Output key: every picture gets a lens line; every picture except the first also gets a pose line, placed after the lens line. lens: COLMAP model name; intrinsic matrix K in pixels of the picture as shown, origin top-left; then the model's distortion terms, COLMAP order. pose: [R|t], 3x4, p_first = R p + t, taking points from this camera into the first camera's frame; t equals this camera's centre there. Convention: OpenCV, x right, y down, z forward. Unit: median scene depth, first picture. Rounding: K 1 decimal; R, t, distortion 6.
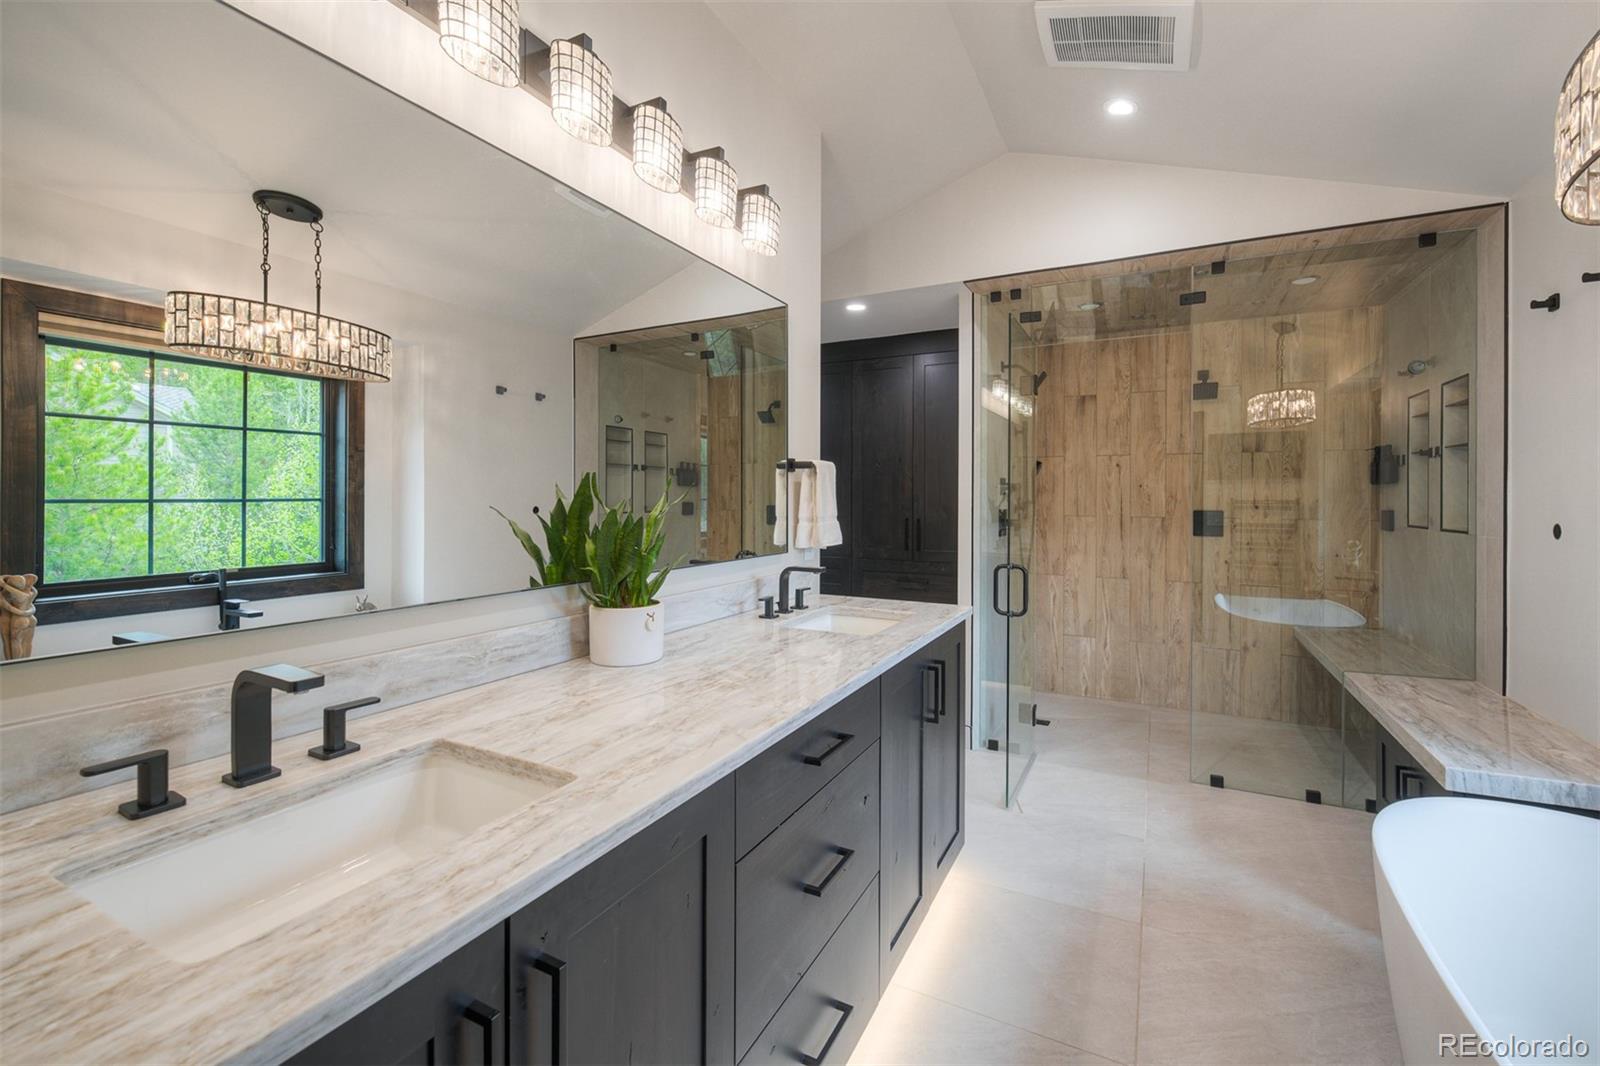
lens RADIAL K [[675.7, 0, 794.8], [0, 675.7, 505.3], [0, 0, 1]] dist [0.002378, -0.000803]
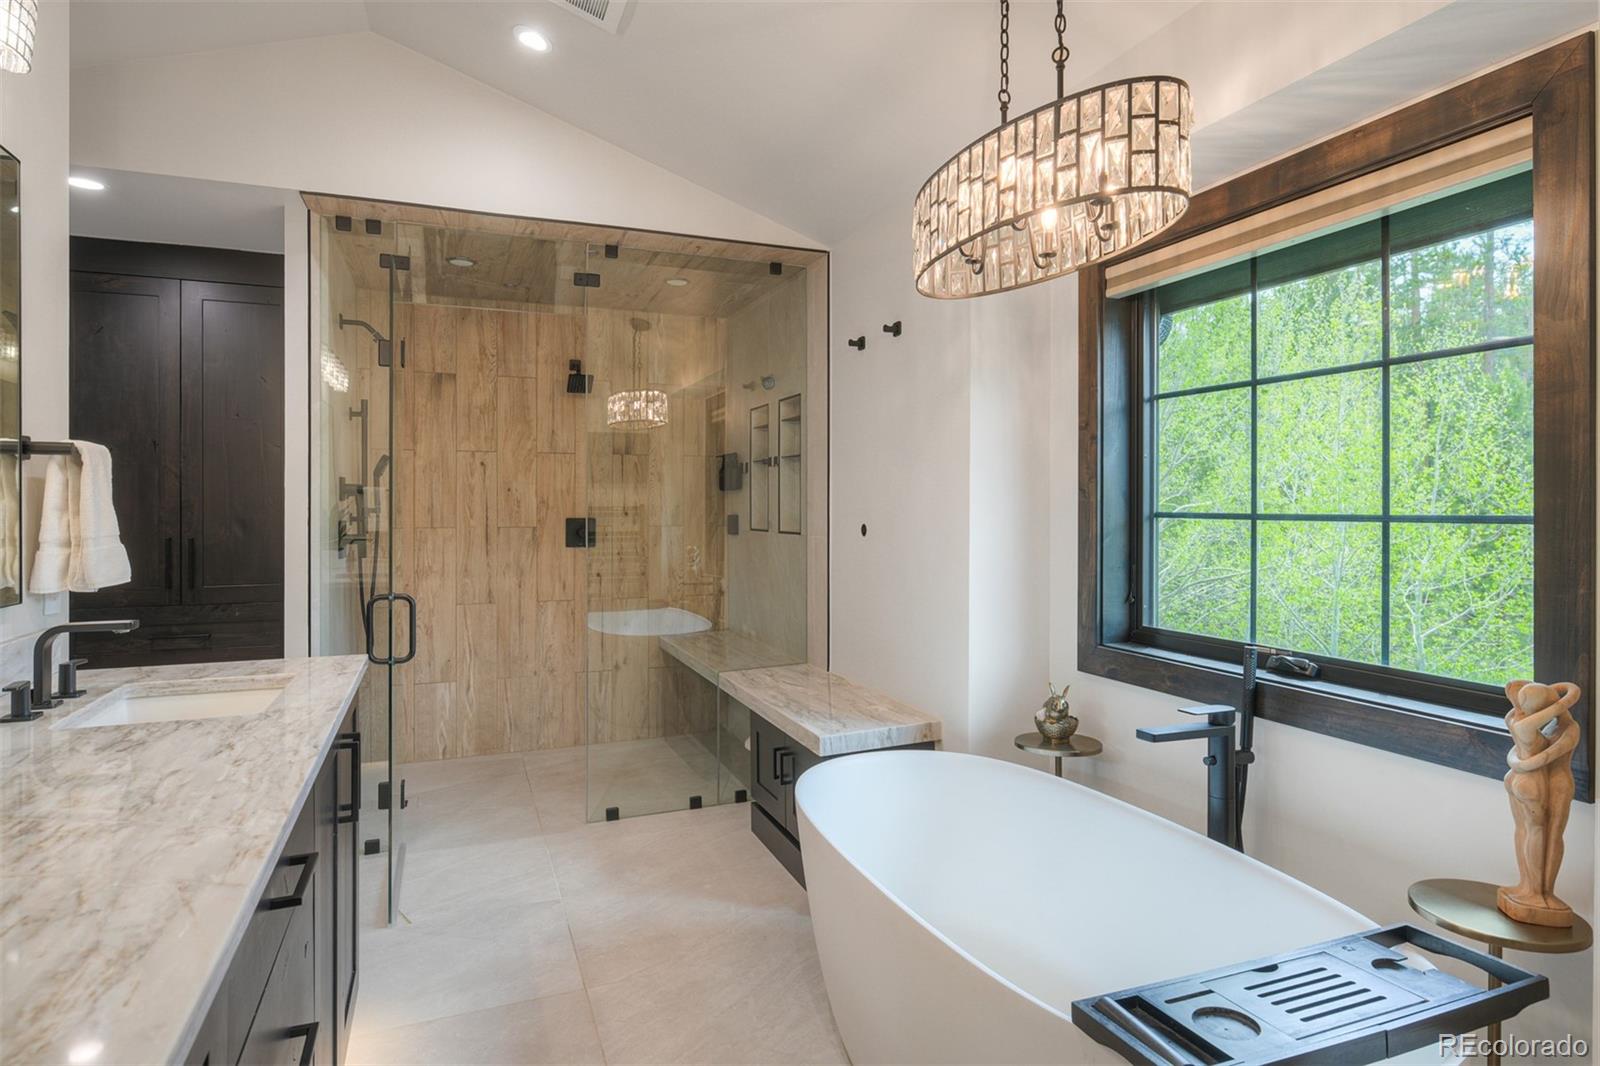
lens RADIAL K [[897.2, 0, 799.3], [0, 897.2, 516.5], [0, 0, 1]] dist [-0.000966, 0.000934]
pose [[0.650777, -0.013622, 0.759147, -0.122040], [0.012183, 0.999898, 0.007498, 0.000439], [-0.759172, 0.004370, 0.650876, 0.018467]]
